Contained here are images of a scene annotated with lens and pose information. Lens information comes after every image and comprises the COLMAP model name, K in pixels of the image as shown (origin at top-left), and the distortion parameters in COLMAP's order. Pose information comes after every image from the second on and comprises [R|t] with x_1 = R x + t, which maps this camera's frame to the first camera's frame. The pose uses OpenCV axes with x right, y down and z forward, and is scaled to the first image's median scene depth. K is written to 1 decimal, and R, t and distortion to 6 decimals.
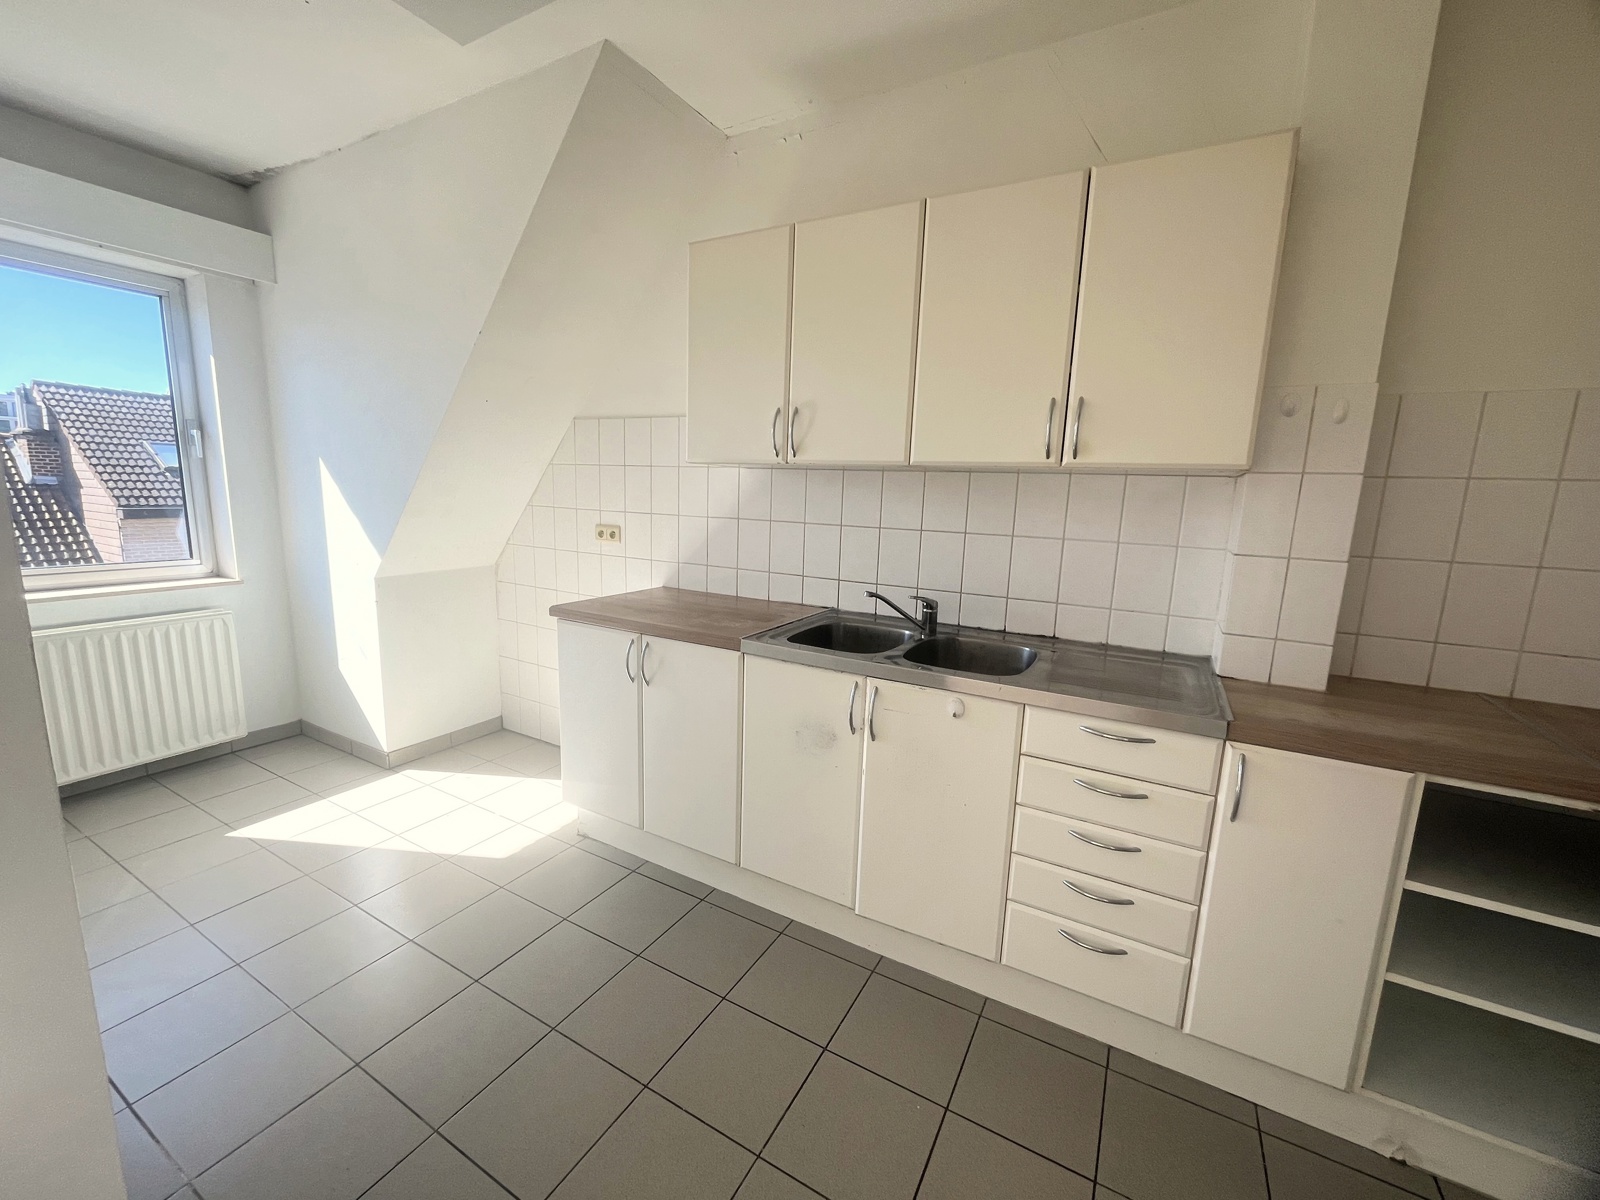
lens RADIAL K [[653.3, 0, 802.3], [0, 653.3, 590.1], [0, 0, 1]] dist [-0.006564, -0.000227]
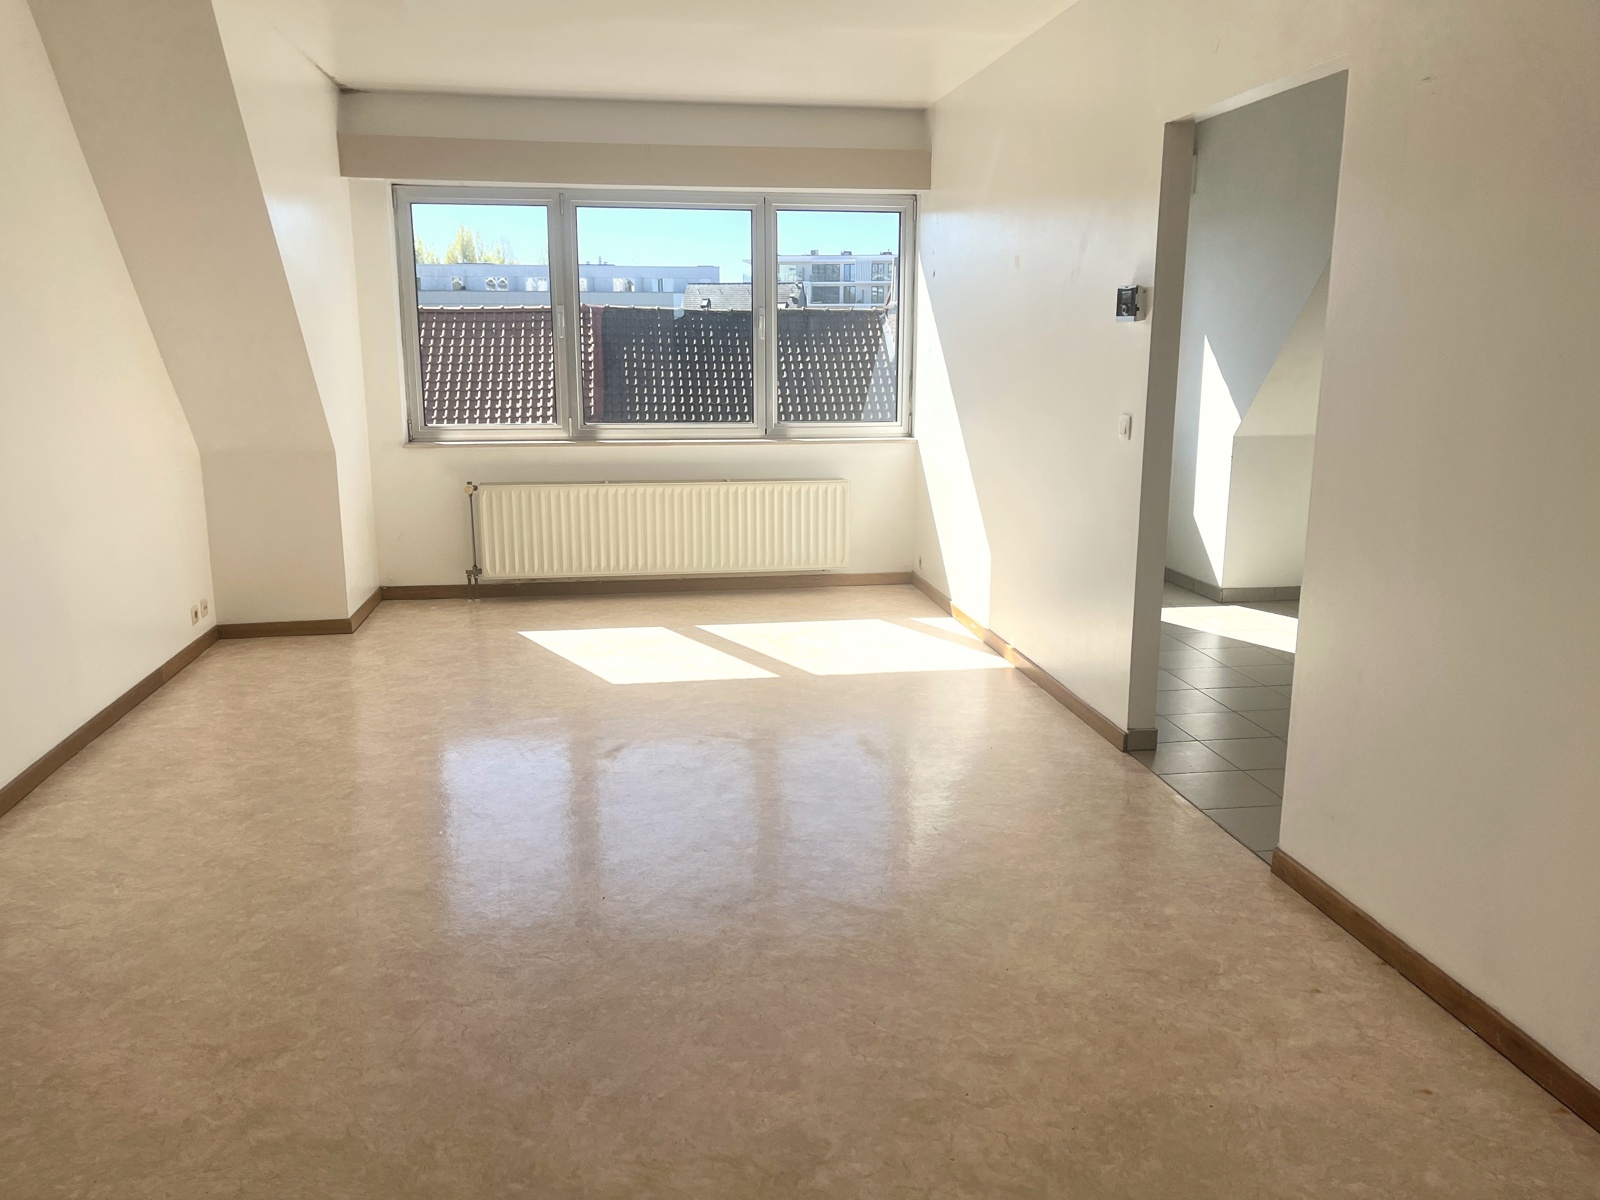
lens RADIAL K [[1195.8, 0, 800.1], [0, 1195.8, 587.6], [0, 0, 1]] dist [-0.008274, 0.006171]
pose [[0.619676, 0.132038, -0.773672, 0.576741], [-0.106850, 0.990762, 0.083505, 0.158012], [0.777551, 0.030920, 0.628059, -0.976896]]
